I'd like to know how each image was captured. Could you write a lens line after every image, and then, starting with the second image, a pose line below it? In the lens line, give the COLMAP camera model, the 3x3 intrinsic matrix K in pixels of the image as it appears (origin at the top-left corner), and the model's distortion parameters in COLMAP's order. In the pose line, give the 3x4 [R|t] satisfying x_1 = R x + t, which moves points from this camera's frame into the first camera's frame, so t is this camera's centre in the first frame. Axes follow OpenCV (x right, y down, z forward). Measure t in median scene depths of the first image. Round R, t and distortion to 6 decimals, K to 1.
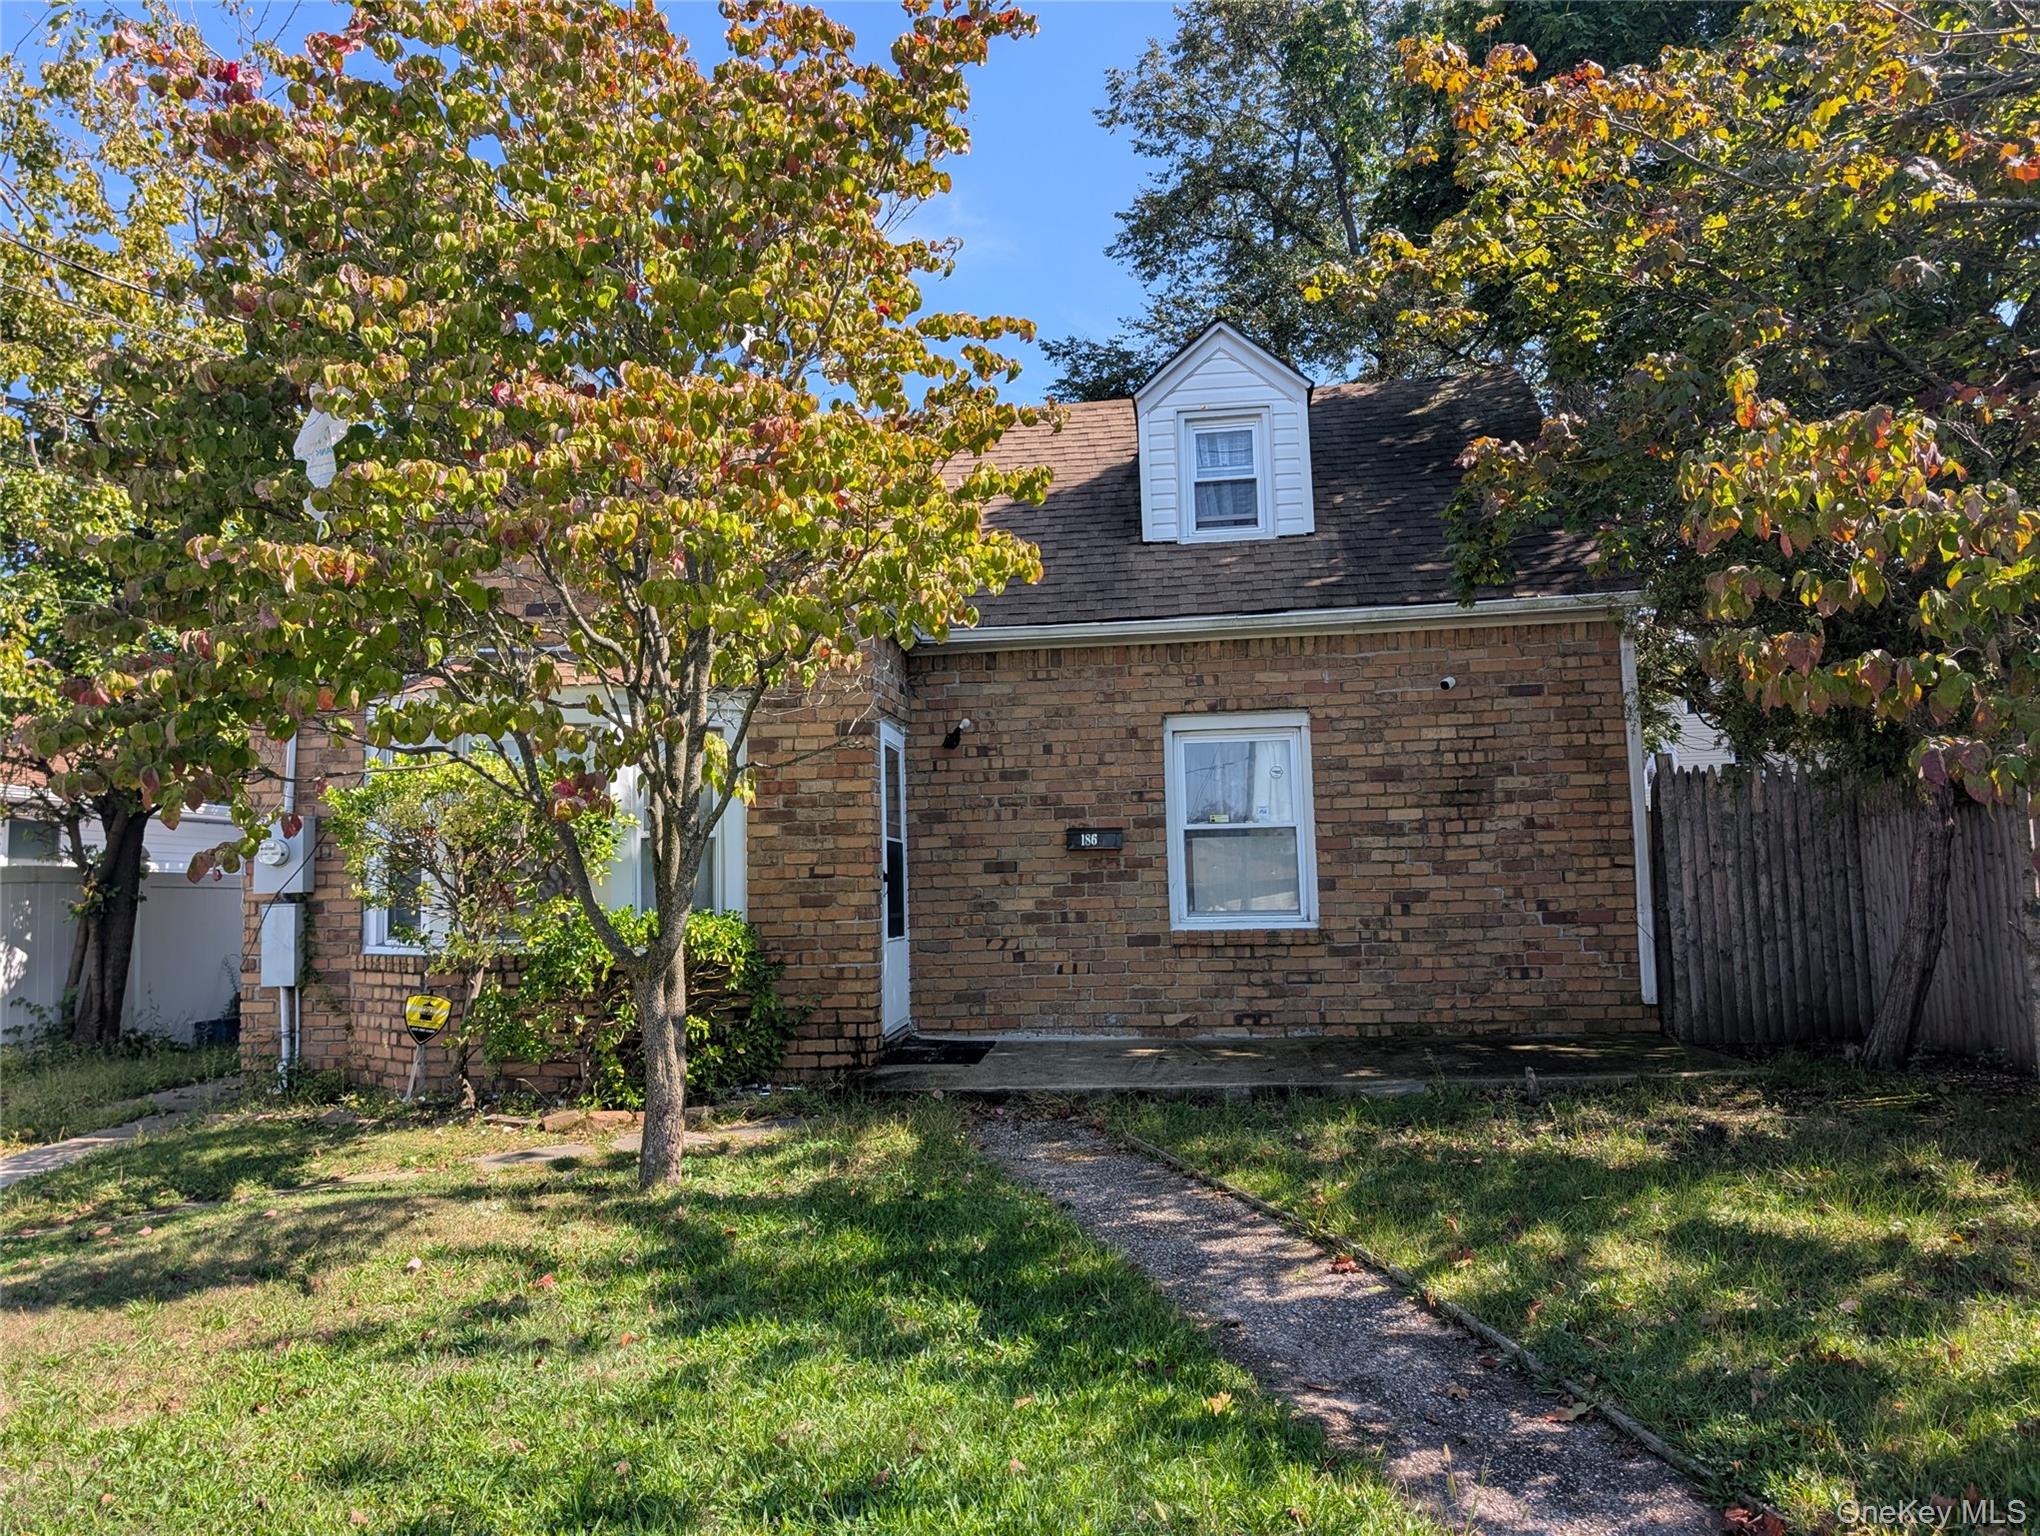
lens RADIAL K [[1458.3, 0, 1022.4], [0, 1458.3, 772.1], [0, 0, 1]] dist [0.027157, -0.049300]
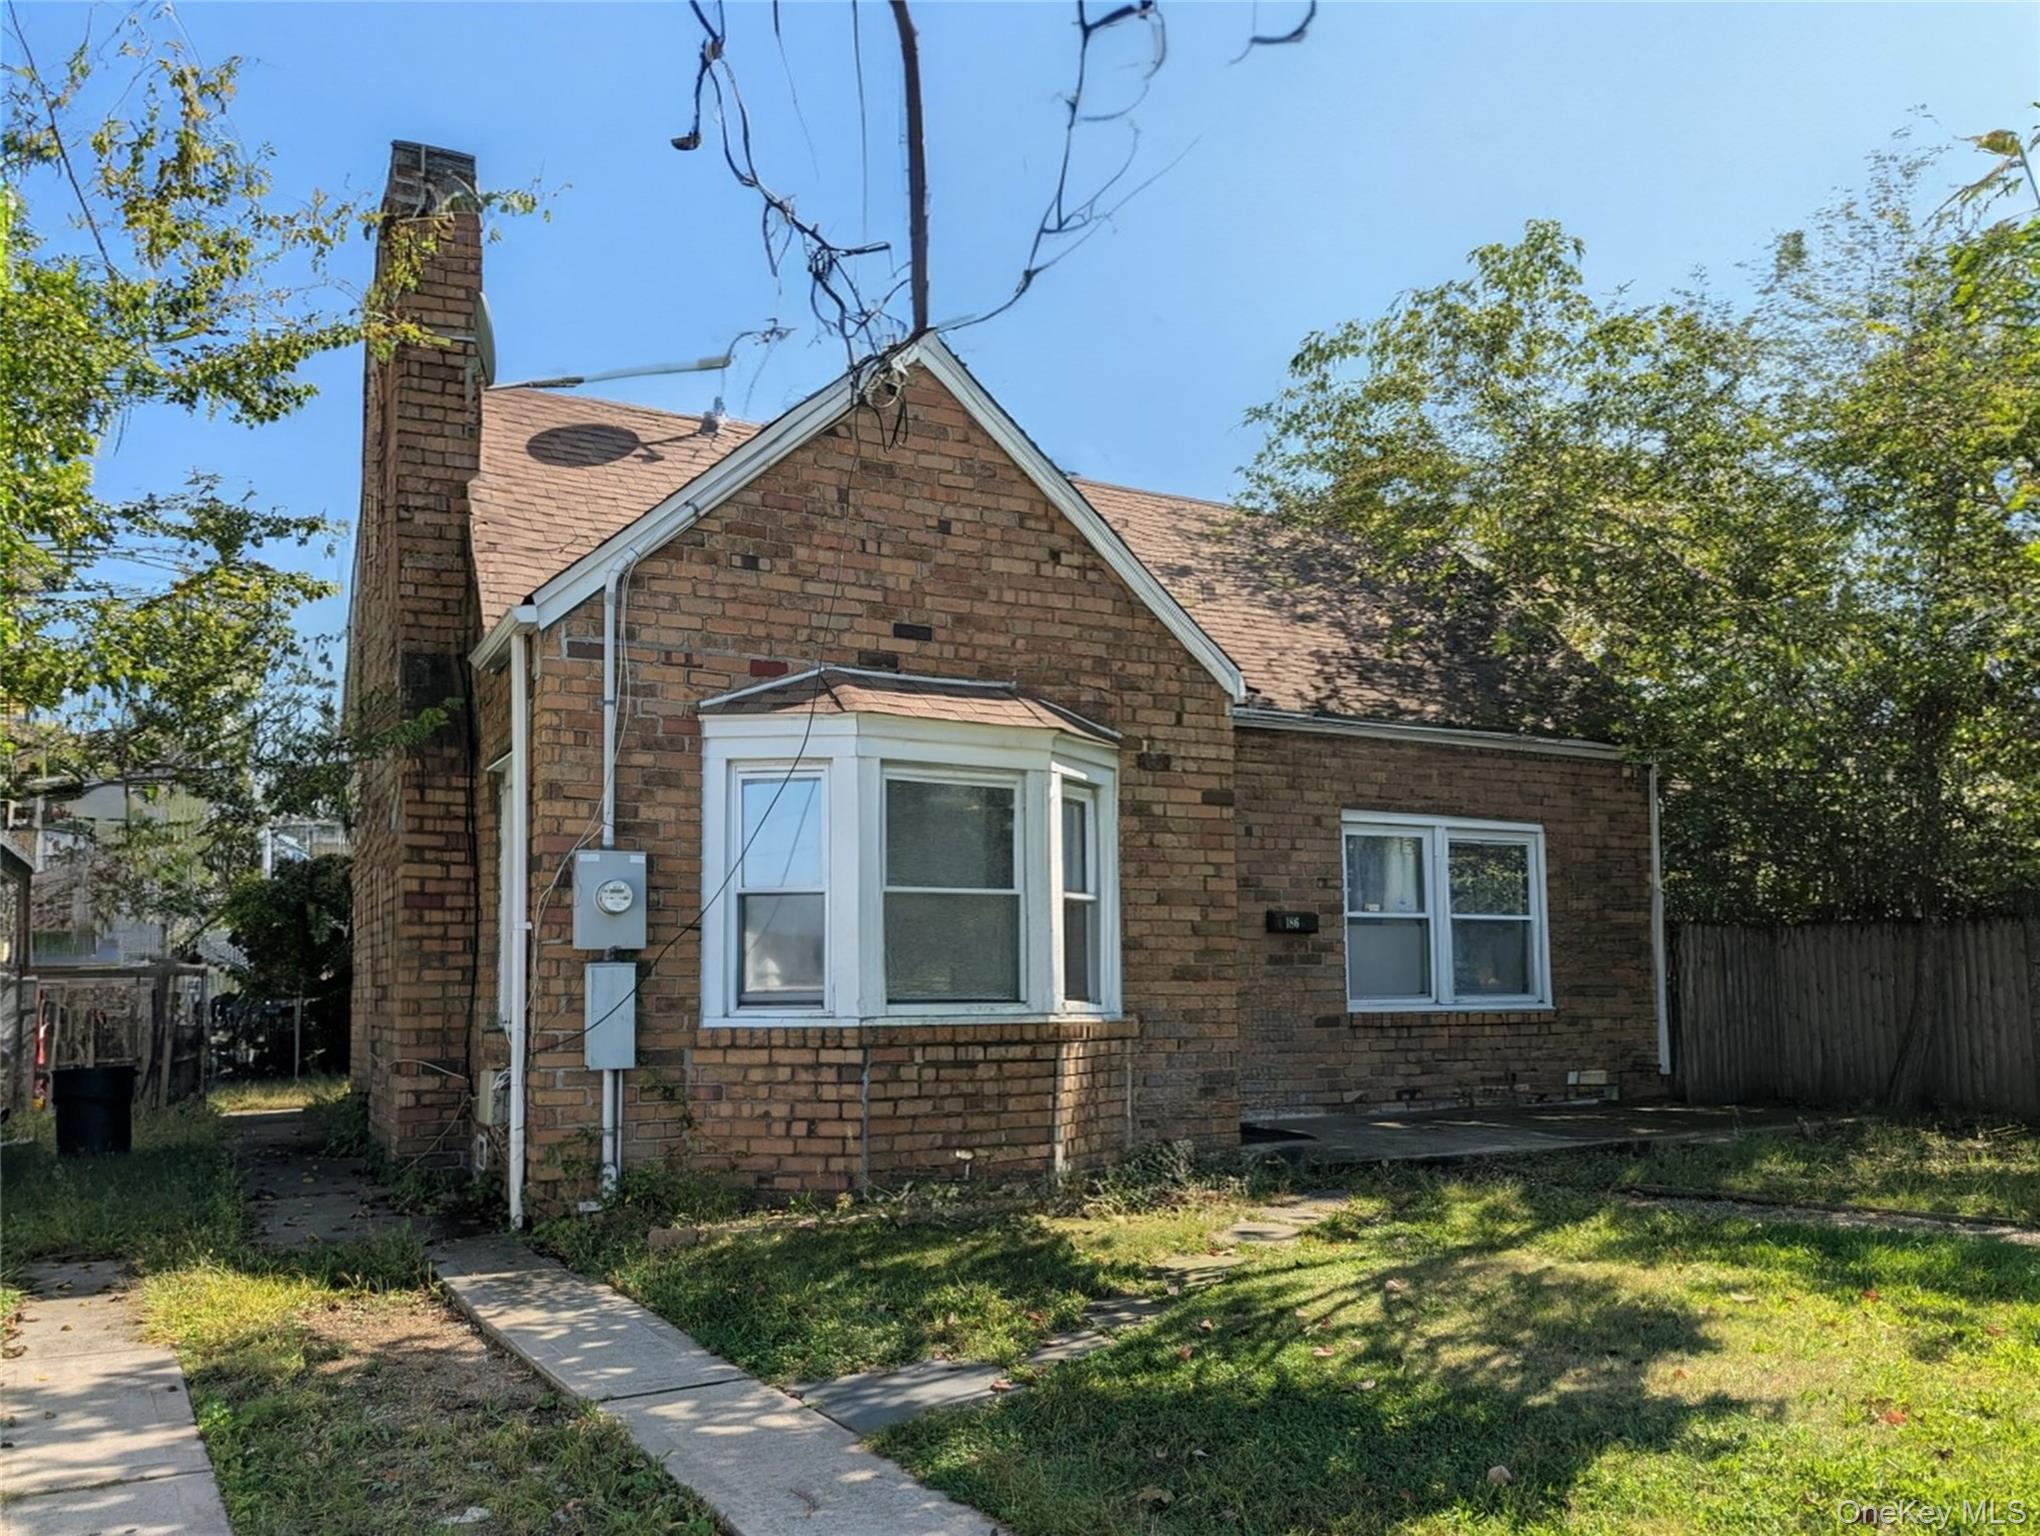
lens RADIAL K [[1458.3, 0, 1022.4], [0, 1458.3, 772.1], [0, 0, 1]] dist [0.027157, -0.049300]
pose [[0.860840, 0.092343, 0.500428, -0.660936], [-0.055521, 0.994570, -0.088018, 0.041816], [-0.505838, 0.047985, 0.861293, 0.194061]]
